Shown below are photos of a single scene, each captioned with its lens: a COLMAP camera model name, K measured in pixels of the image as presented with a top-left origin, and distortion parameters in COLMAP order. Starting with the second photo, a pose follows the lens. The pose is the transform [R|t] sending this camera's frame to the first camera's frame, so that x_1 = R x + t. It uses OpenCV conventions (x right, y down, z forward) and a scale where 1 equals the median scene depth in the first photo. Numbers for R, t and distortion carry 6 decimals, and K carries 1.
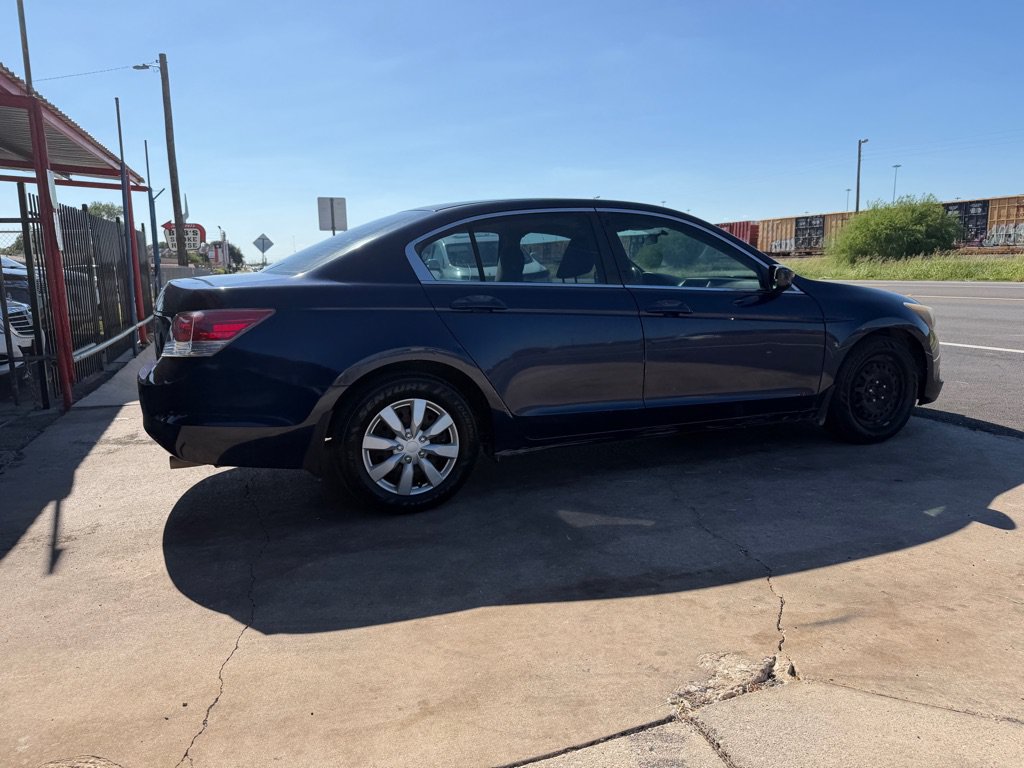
lens RADIAL K [[722.1, 0, 519.4], [0, 722.1, 373.9], [0, 0, 1]] dist [0.038076, -0.054849]
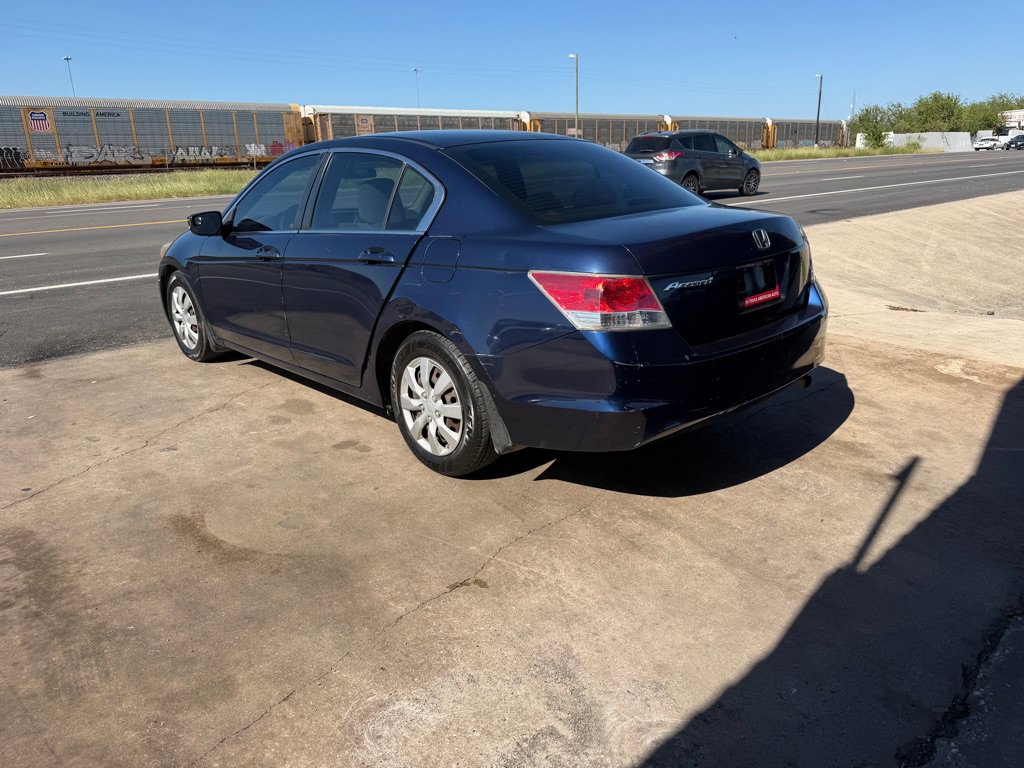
lens RADIAL K [[727.7, 0, 518.4], [0, 727.7, 387.7], [0, 0, 1]] dist [0.016801, -0.026853]
pose [[-0.365831, -0.250864, 0.896234, -1.255796], [0.175251, 0.927191, 0.331064, -0.291217], [-0.914032, 0.278179, -0.295231, 1.665814]]
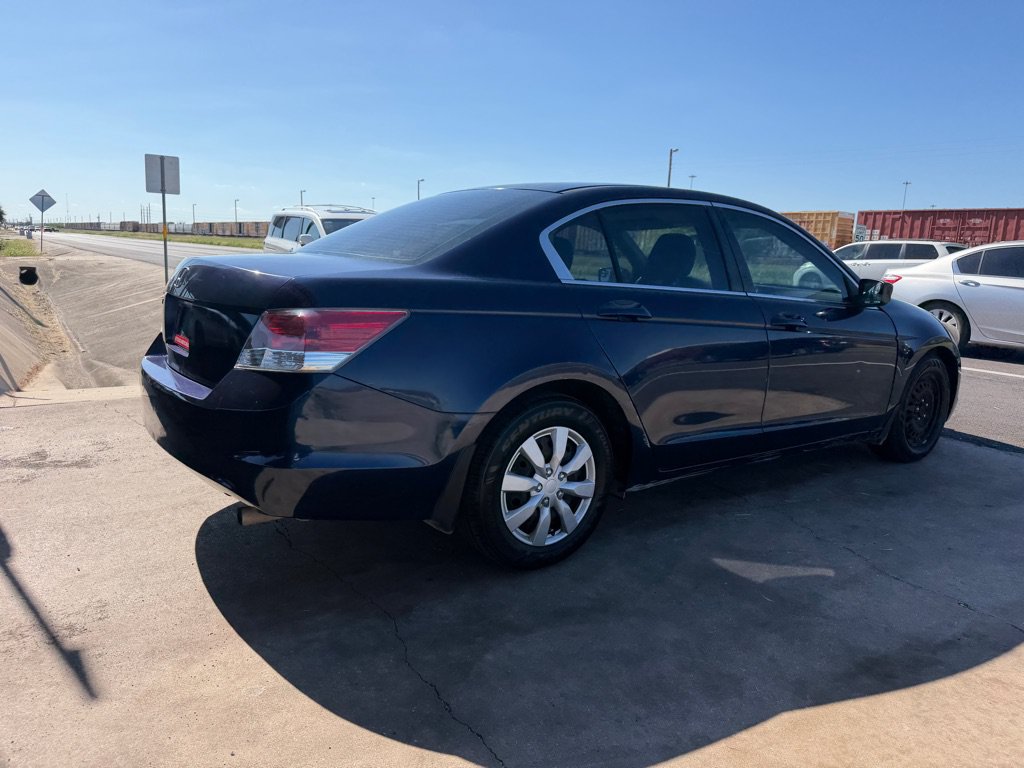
lens RADIAL K [[722.1, 0, 517.9], [0, 722.1, 383.2], [0, 0, 1]] dist [0.038076, -0.054849]
pose [[0.967167, 0.016910, 0.253577, -0.388378], [-0.025010, 0.999274, 0.028752, -0.035498], [-0.252907, -0.034150, 0.966888, 0.237453]]
